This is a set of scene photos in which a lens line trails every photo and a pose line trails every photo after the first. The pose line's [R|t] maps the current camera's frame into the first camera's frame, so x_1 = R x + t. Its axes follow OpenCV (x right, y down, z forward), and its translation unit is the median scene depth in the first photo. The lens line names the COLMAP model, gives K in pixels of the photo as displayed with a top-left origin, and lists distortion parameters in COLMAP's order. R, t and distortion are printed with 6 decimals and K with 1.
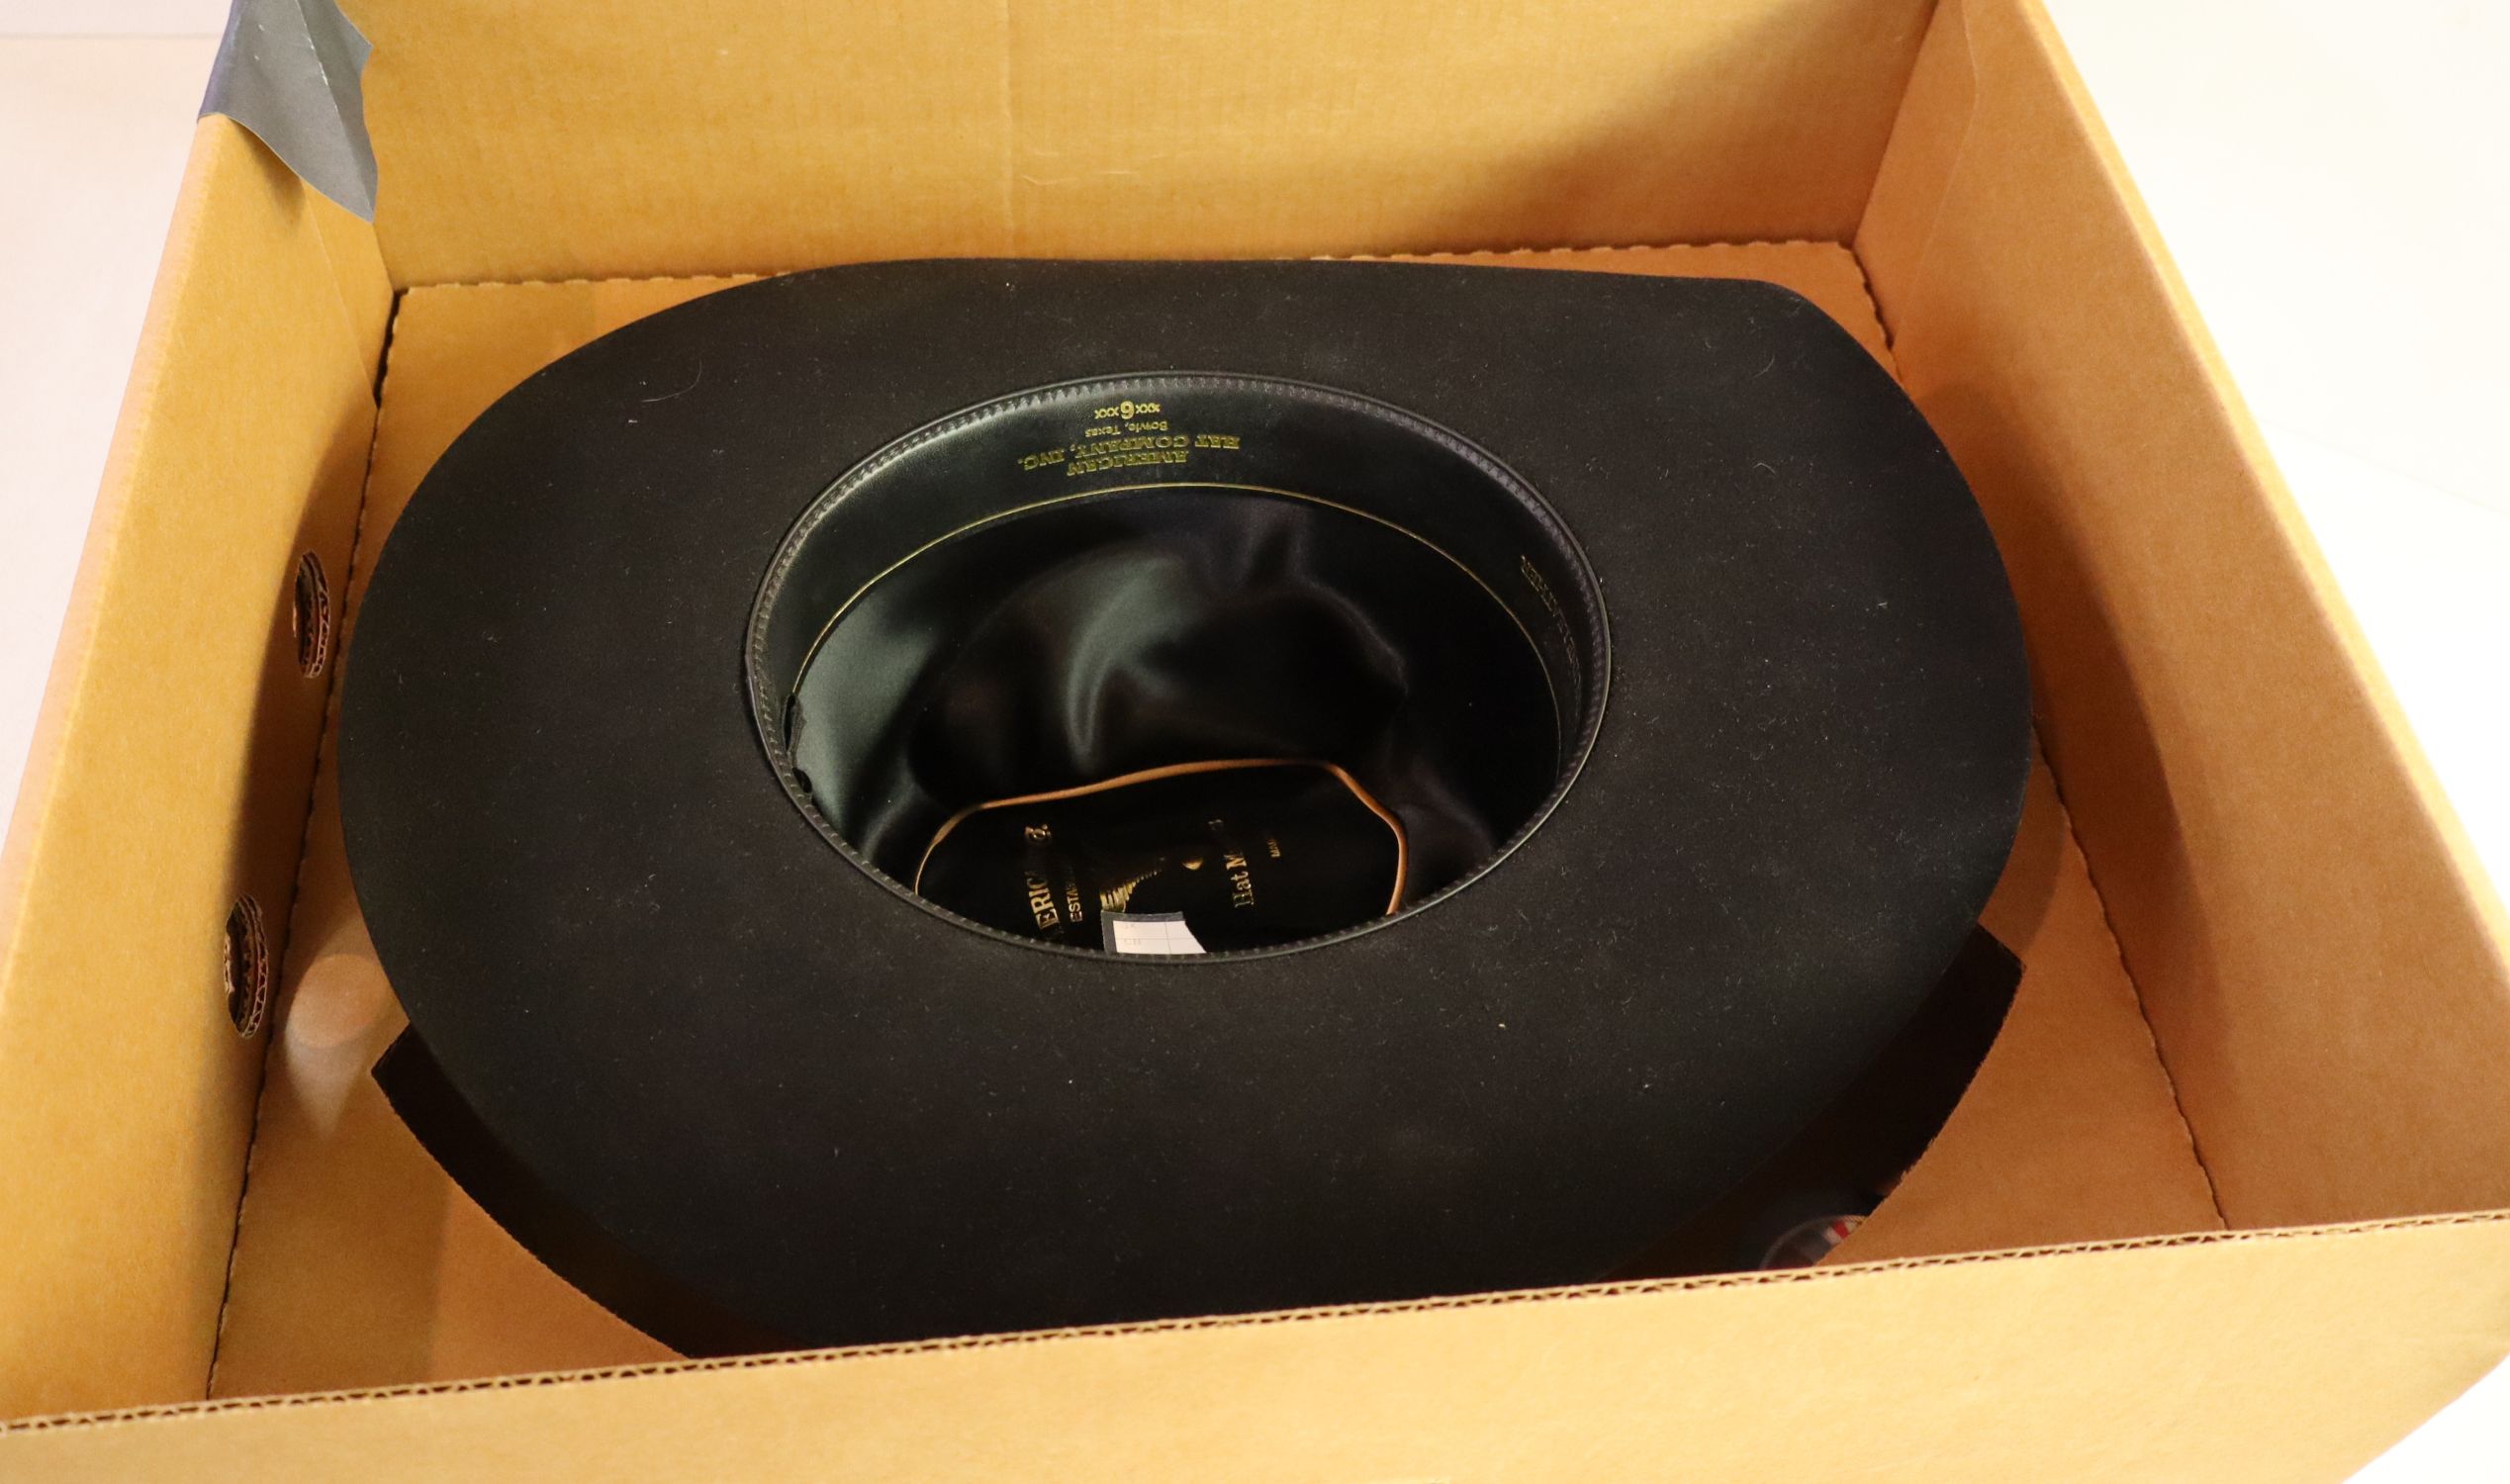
lens RADIAL K [[2190.2, 0, 1250.7], [0, 2190.2, 743.2], [0, 0, 1]] dist [-0.002516, -0.000055]
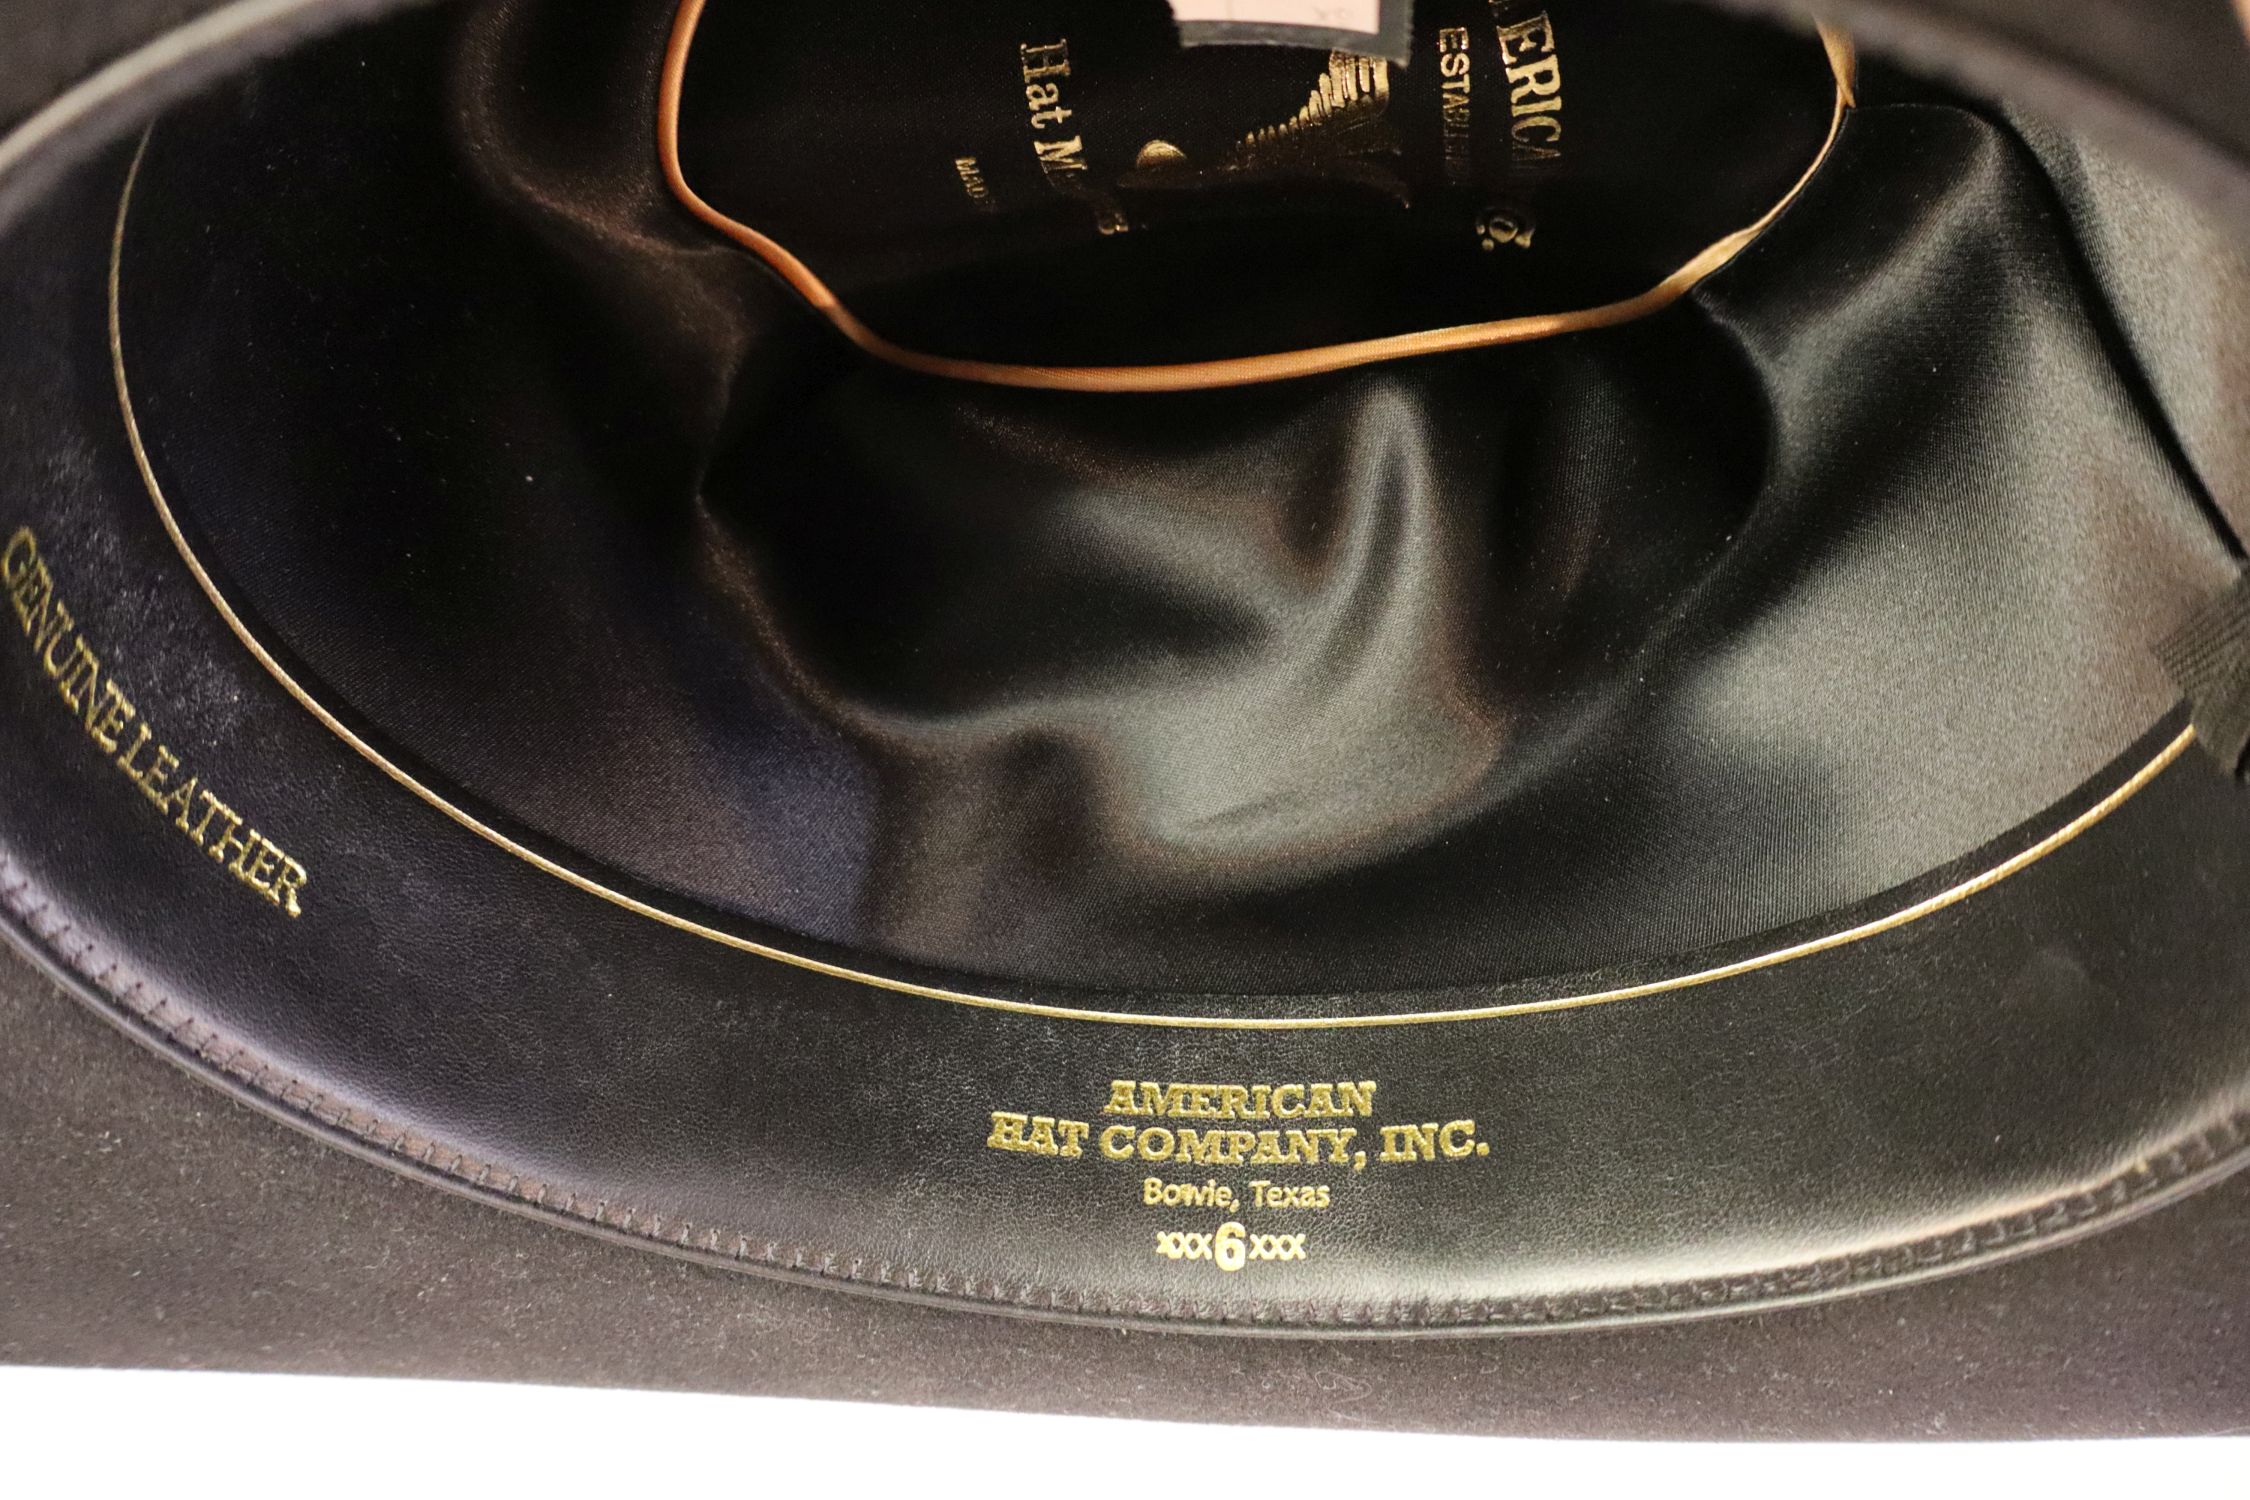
lens RADIAL K [[1944.5, 0, 1116.8], [0, 1944.5, 746.3], [0, 0, 1]] dist [-0.012680, -0.000205]
pose [[-0.997973, -0.063625, -0.001524, -0.025706], [0.061509, -0.958081, -0.279818, 0.052250], [0.016343, -0.279345, 0.960052, 0.635794]]
